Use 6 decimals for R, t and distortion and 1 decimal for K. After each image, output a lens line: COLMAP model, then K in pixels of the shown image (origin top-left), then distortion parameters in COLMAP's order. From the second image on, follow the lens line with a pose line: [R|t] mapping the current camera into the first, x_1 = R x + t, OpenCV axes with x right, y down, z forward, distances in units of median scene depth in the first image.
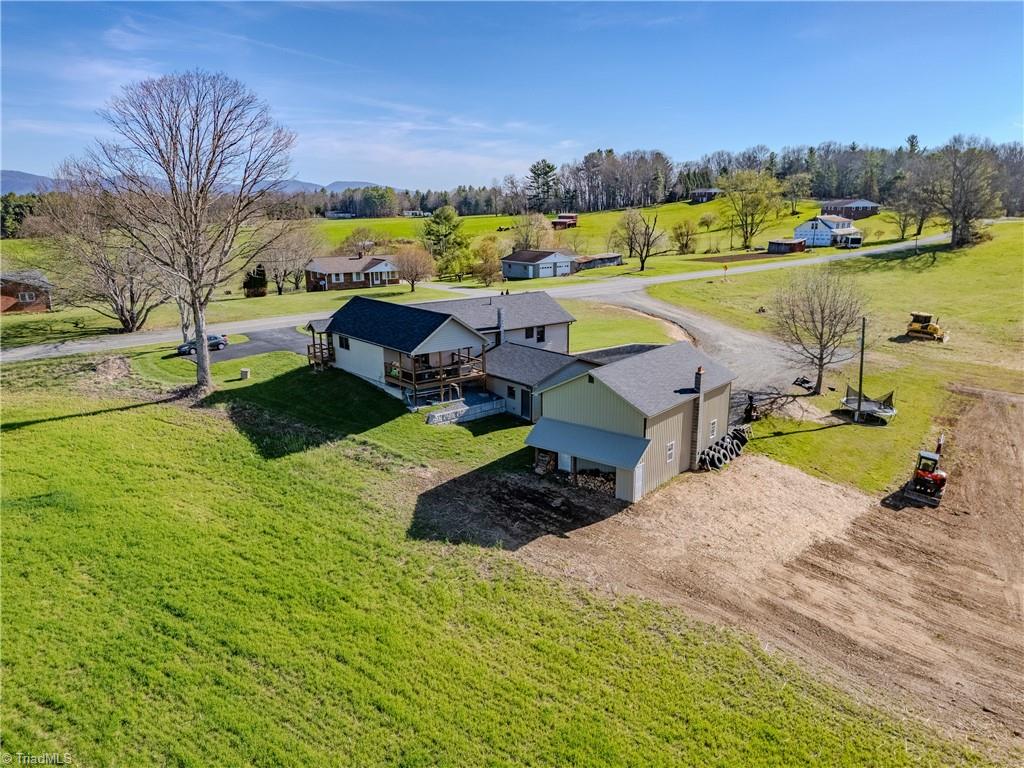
lens RADIAL K [[745.2, 0, 512.5], [0, 745.2, 381.0], [0, 0, 1]] dist [0.116012, -0.090942]
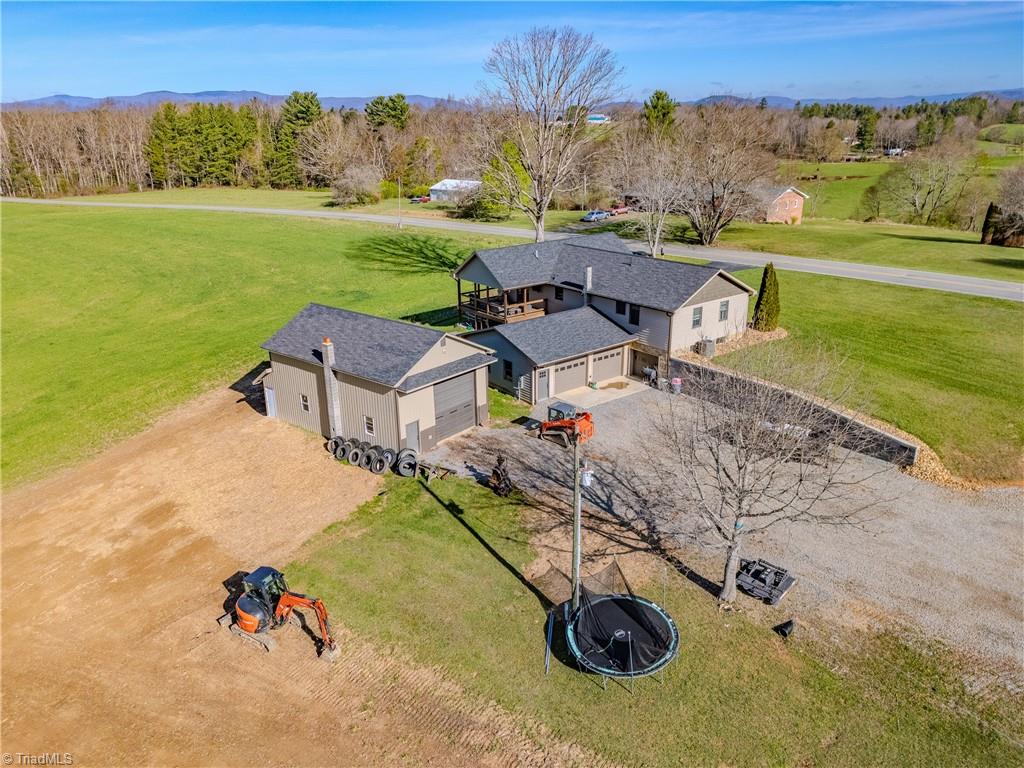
lens RADIAL K [[745.2, 0, 512.5], [0, 745.2, 381.0], [0, 0, 1]] dist [0.116012, -0.090942]
pose [[-0.004674, 0.330916, -0.943649, 0.827681], [-0.224925, 0.919130, 0.323432, -0.230903], [0.974365, 0.213762, 0.070136, 0.858631]]
